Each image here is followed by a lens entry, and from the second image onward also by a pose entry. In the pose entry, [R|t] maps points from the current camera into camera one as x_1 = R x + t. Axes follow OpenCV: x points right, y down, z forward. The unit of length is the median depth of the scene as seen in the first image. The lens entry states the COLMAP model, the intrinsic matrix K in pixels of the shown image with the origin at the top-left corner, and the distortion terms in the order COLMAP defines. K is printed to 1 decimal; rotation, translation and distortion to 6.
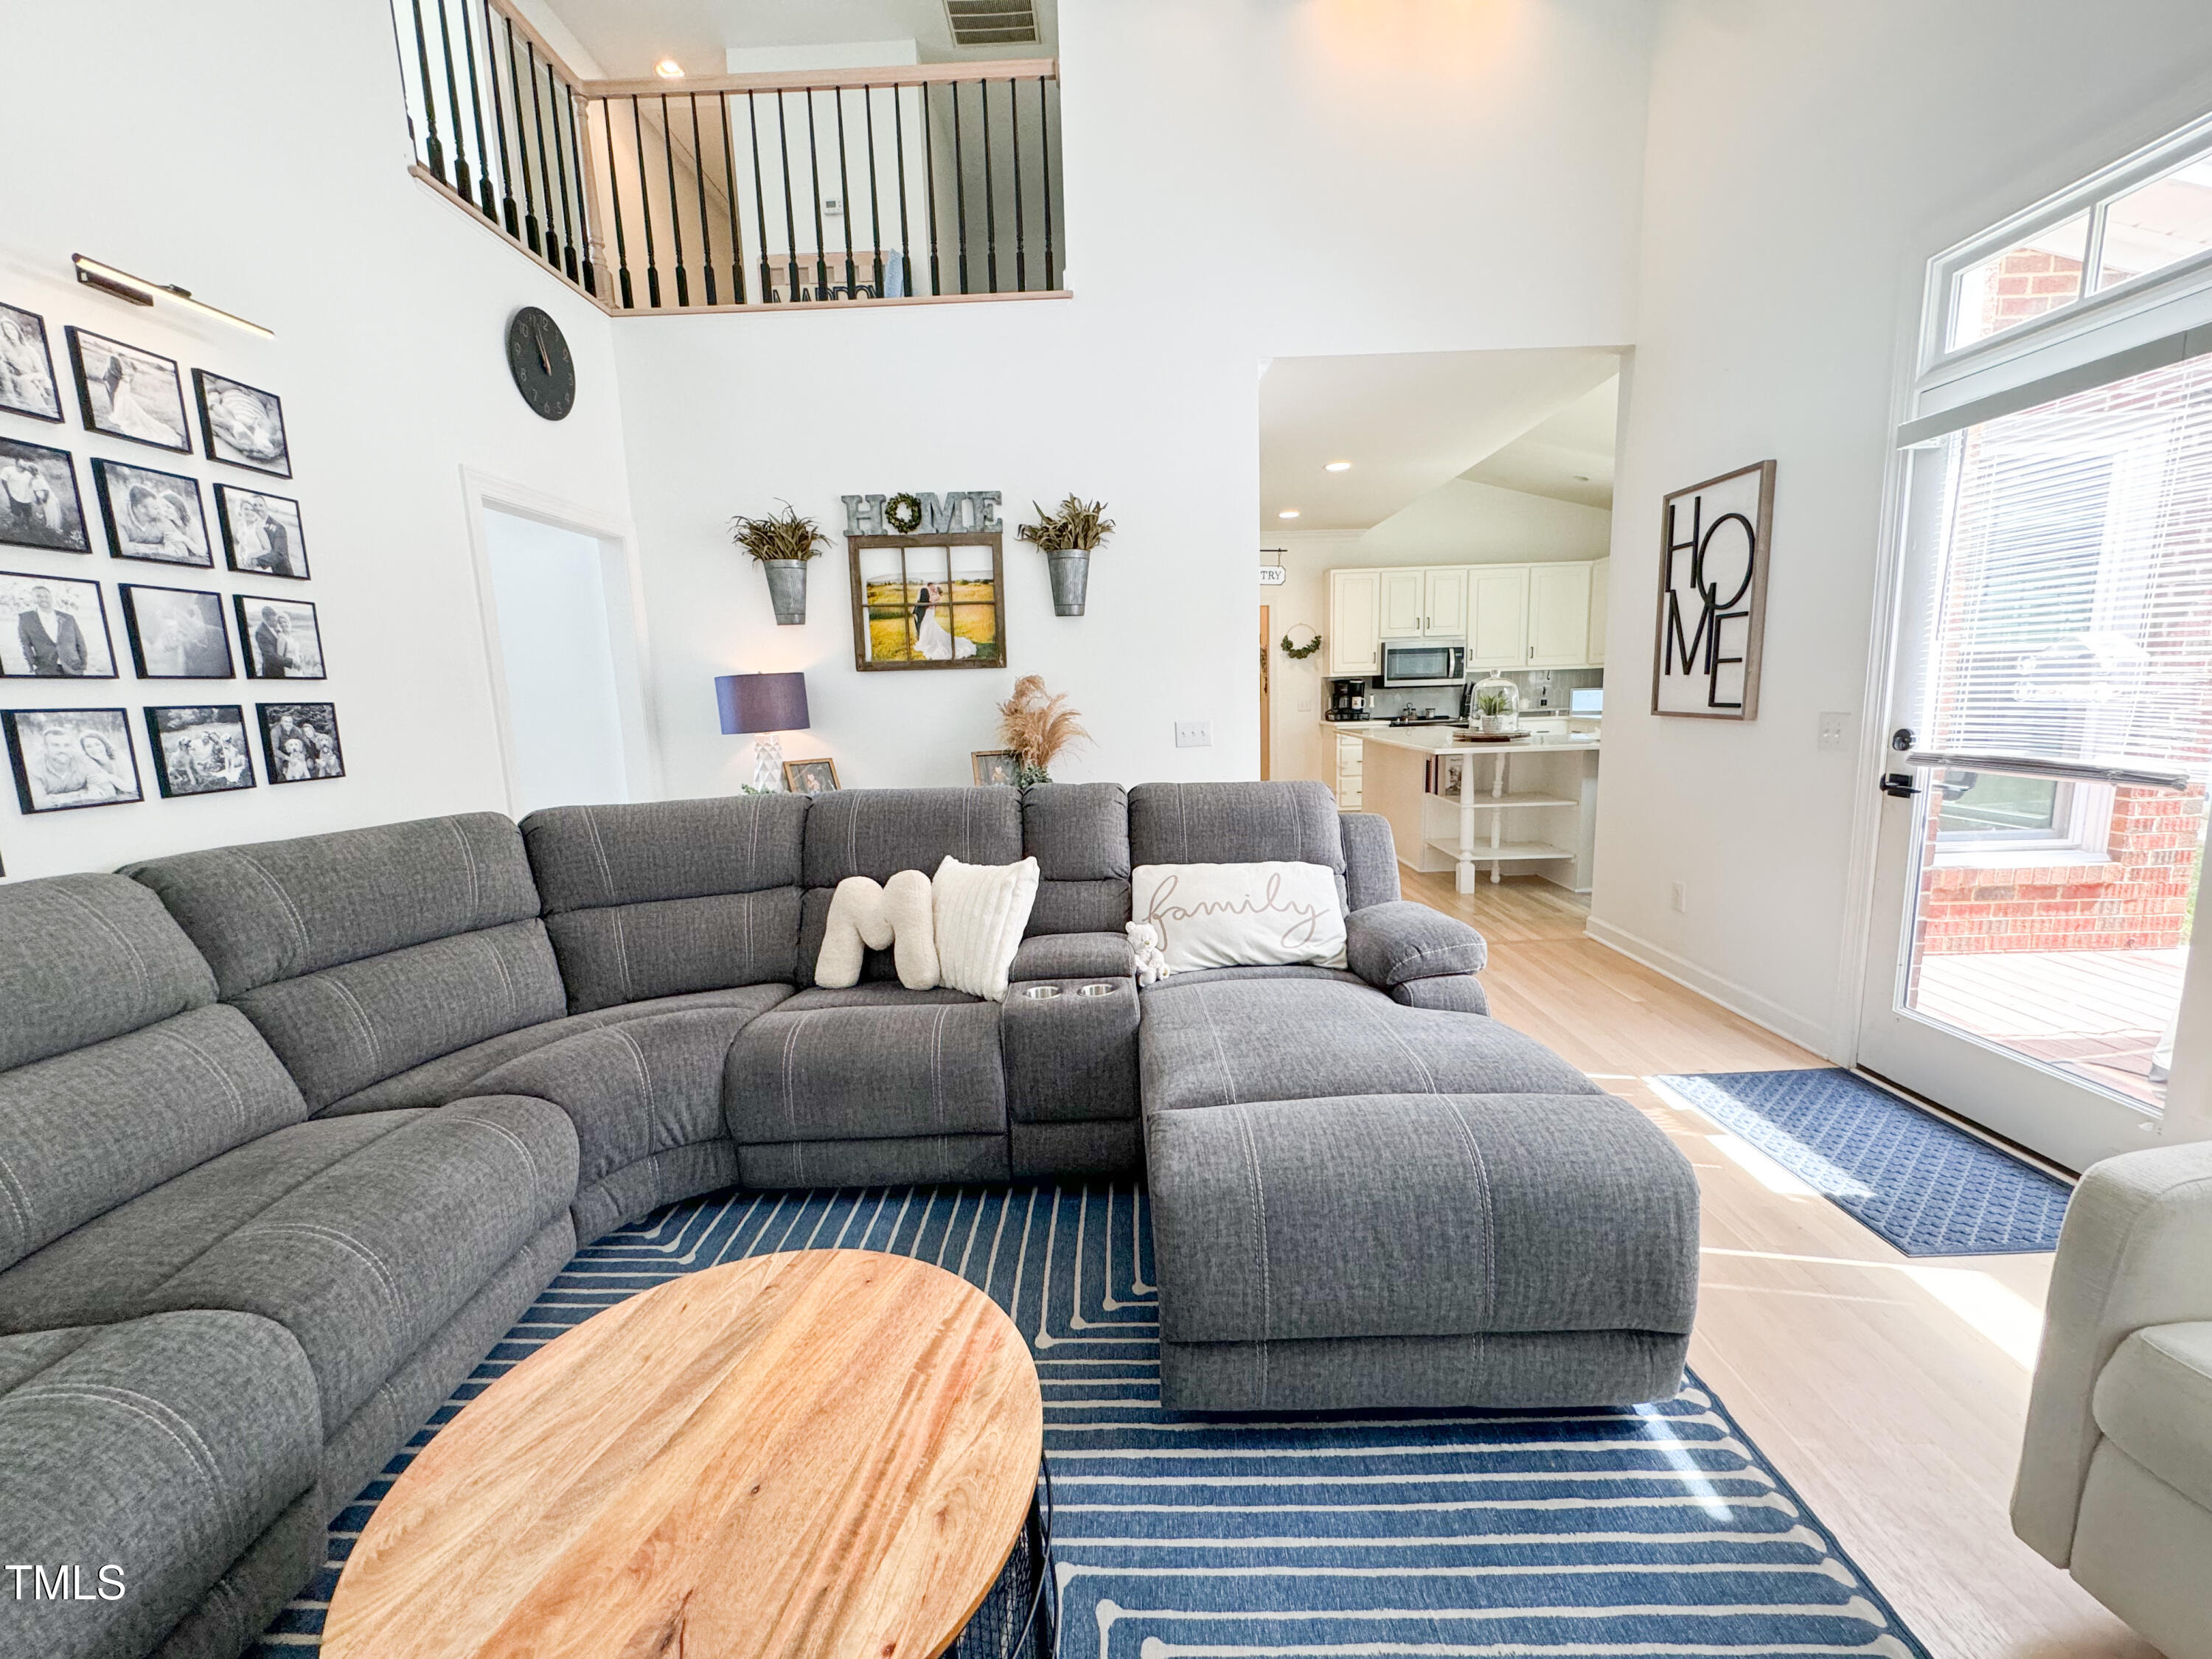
lens RADIAL K [[882.9, 0, 1103.8], [0, 882.9, 824.6], [0, 0, 1]] dist [-0.001976, -0.000275]
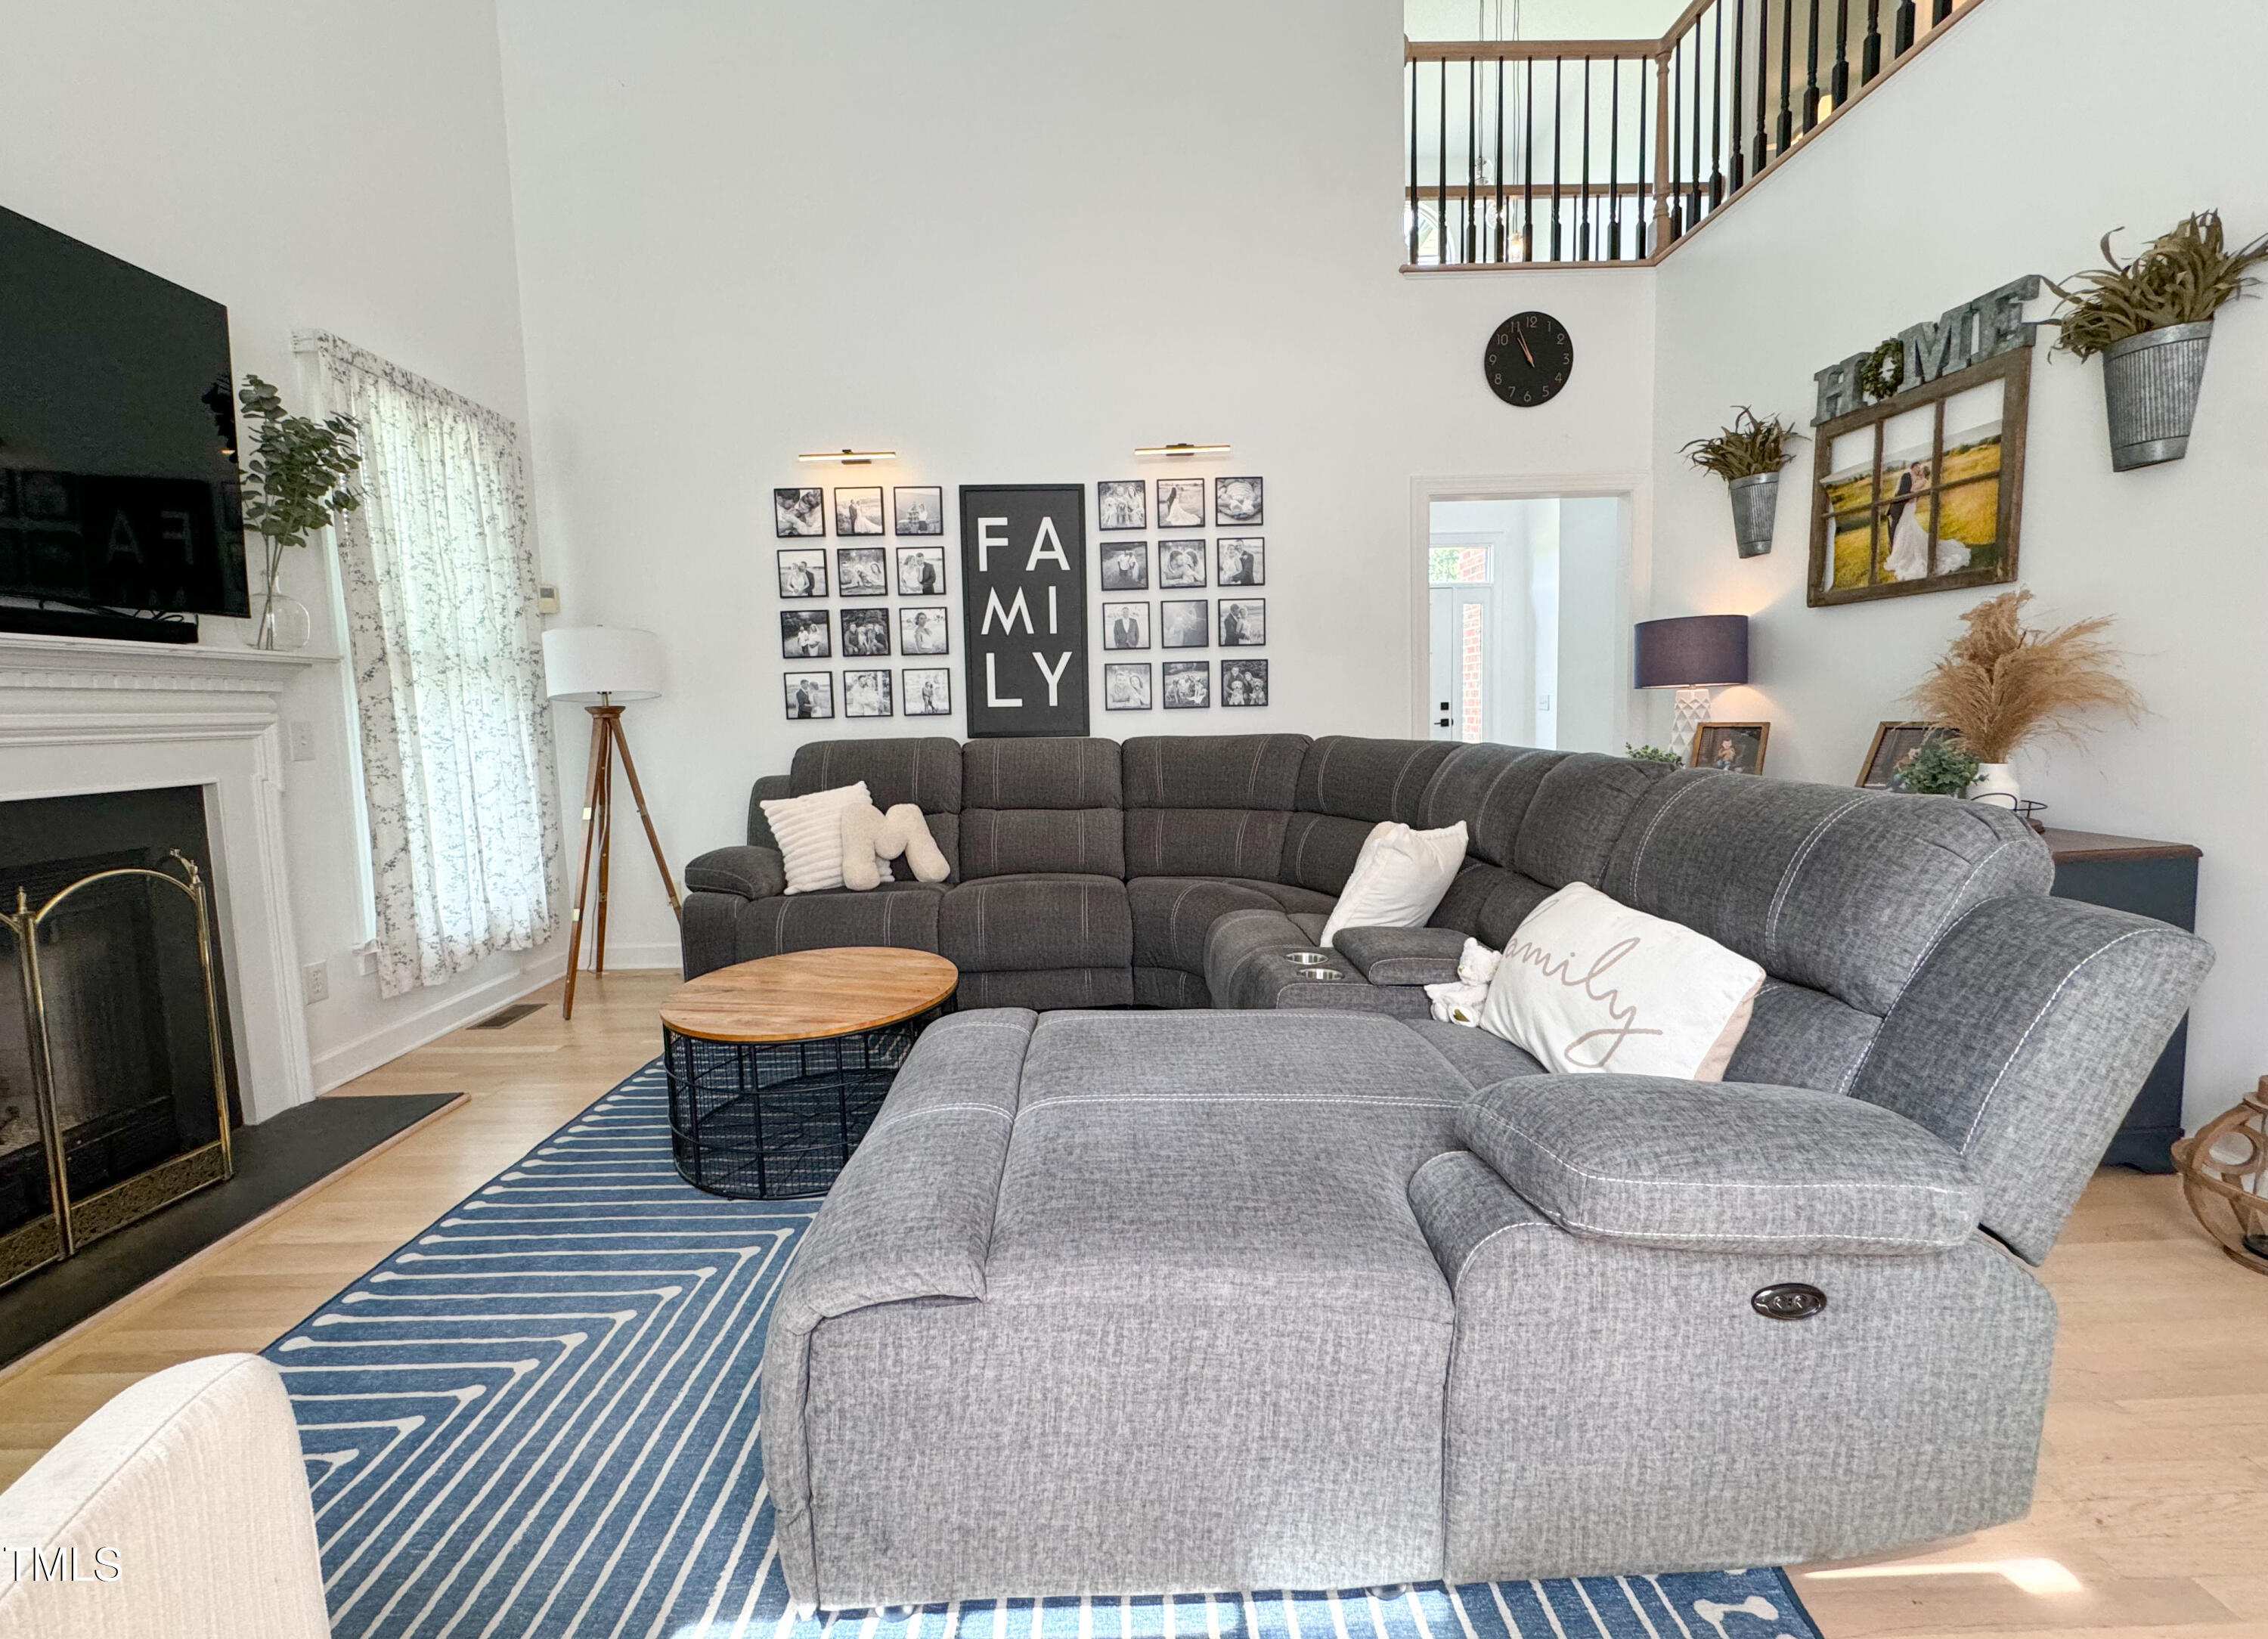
lens RADIAL K [[918.1, 0, 1133.0], [0, 918.1, 779.1], [0, 0, 1]] dist [-0.001386, -0.000111]
pose [[0.030721, 0.112080, -0.993224, 0.492585], [-0.127579, 0.986005, 0.107319, -0.043422], [0.991353, 0.123417, 0.044590, 0.433014]]
